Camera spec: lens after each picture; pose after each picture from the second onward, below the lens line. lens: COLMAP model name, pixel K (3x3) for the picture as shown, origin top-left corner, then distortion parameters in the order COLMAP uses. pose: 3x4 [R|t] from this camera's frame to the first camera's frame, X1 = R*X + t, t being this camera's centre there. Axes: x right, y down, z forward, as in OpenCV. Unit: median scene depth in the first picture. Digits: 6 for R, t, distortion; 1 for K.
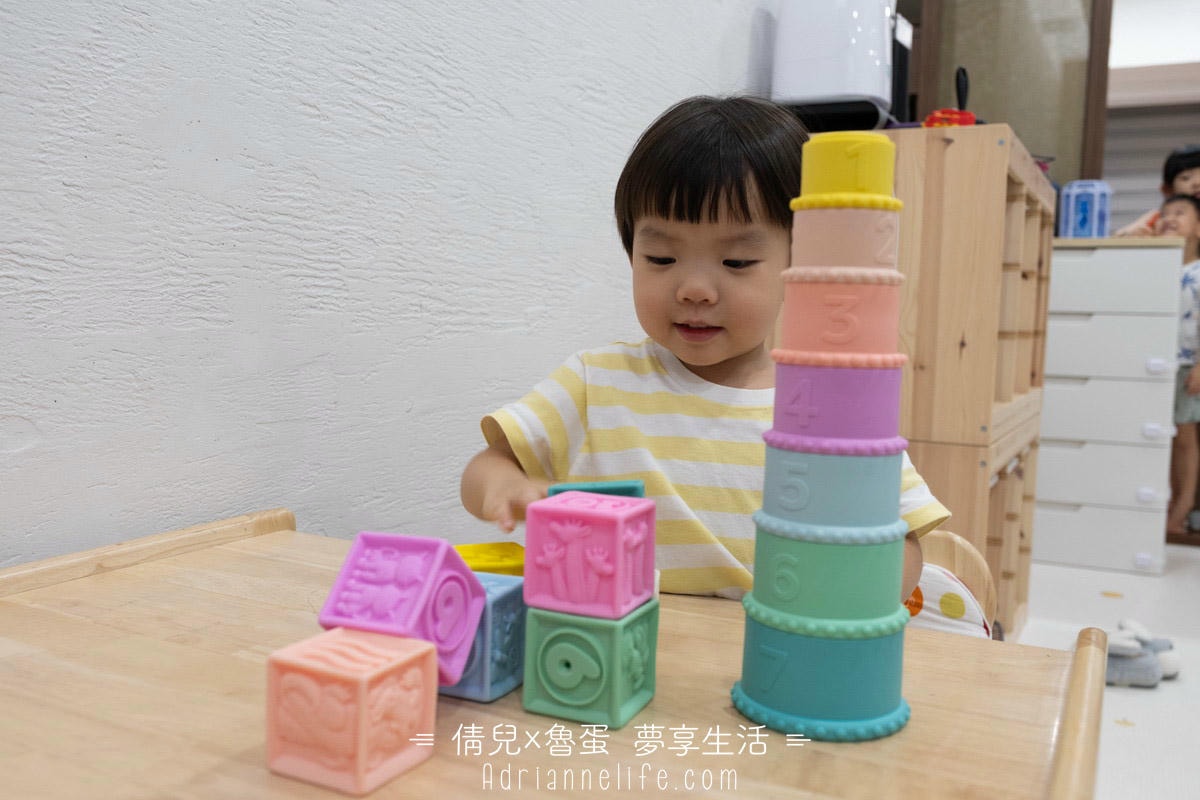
lens RADIAL K [[1084.1, 0, 592.2], [0, 1084.1, 407.4], [0, 0, 1]] dist [-0.017263, -0.001646]
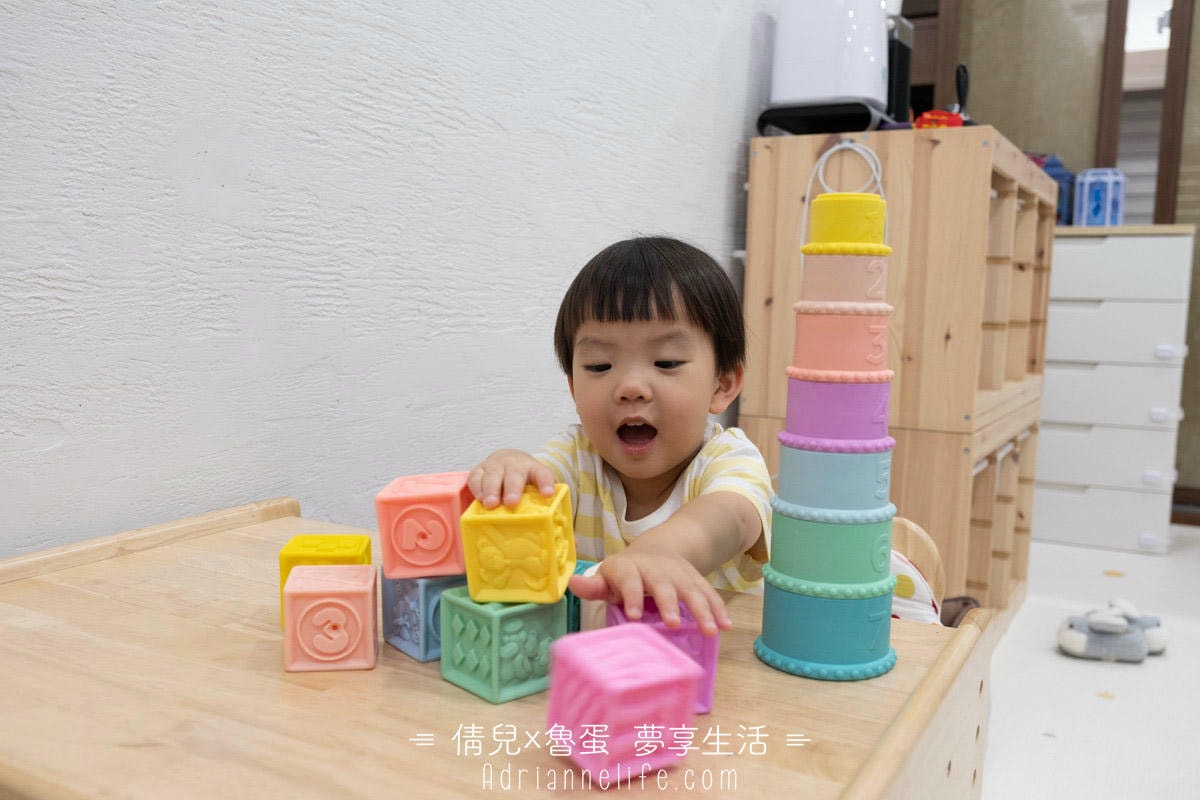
lens RADIAL K [[1062.2, 0, 597.1], [0, 1062.2, 422.4], [0, 0, 1]] dist [-0.018644, 0.003333]
pose [[0.999308, -0.001159, -0.037186, 0.068144], [0.002408, 0.999433, 0.033582, -0.017950], [0.037126, -0.033649, 0.998744, -0.073804]]
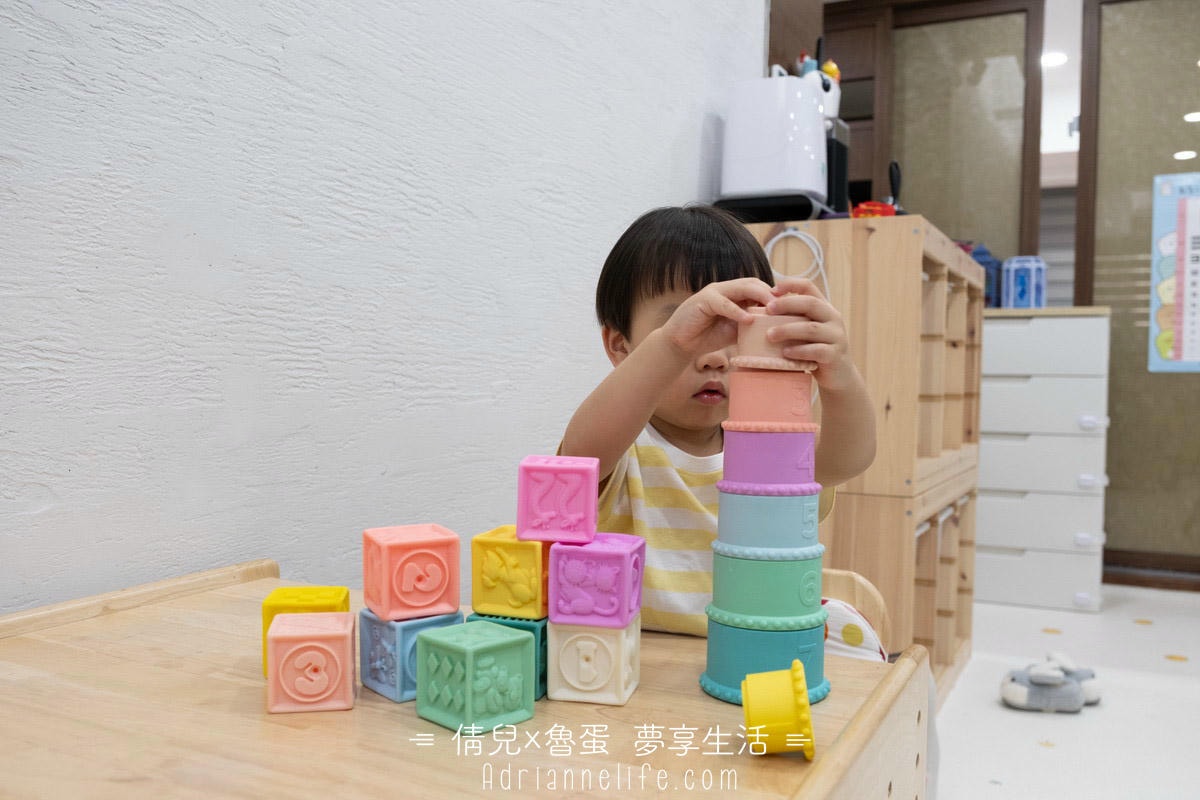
lens RADIAL K [[1021.9, 0, 620.5], [0, 1021.9, 420.0], [0, 0, 1]] dist [-0.022309, 0.010139]
pose [[0.999739, -0.012910, 0.018853, 0.070572], [0.013744, 0.998901, -0.044799, -0.001831], [-0.018254, 0.045046, 0.998818, -0.105762]]
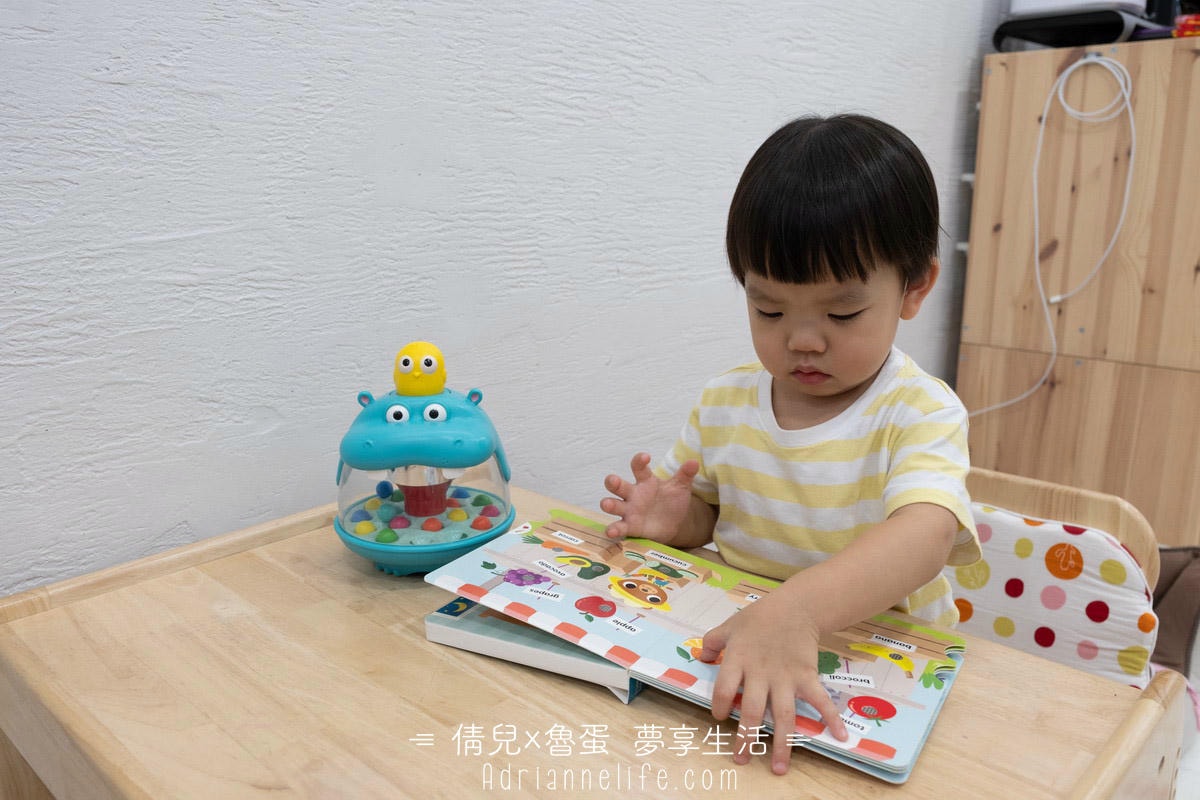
lens RADIAL K [[955.4, 0, 600.9], [0, 955.4, 403.7], [0, 0, 1]] dist [-0.016887, 0.005003]
pose [[0.957685, 0.034169, -0.285782, 0.128270], [0.008389, 0.989193, 0.146381, -0.114473], [0.287696, -0.142584, 0.947049, 0.030409]]
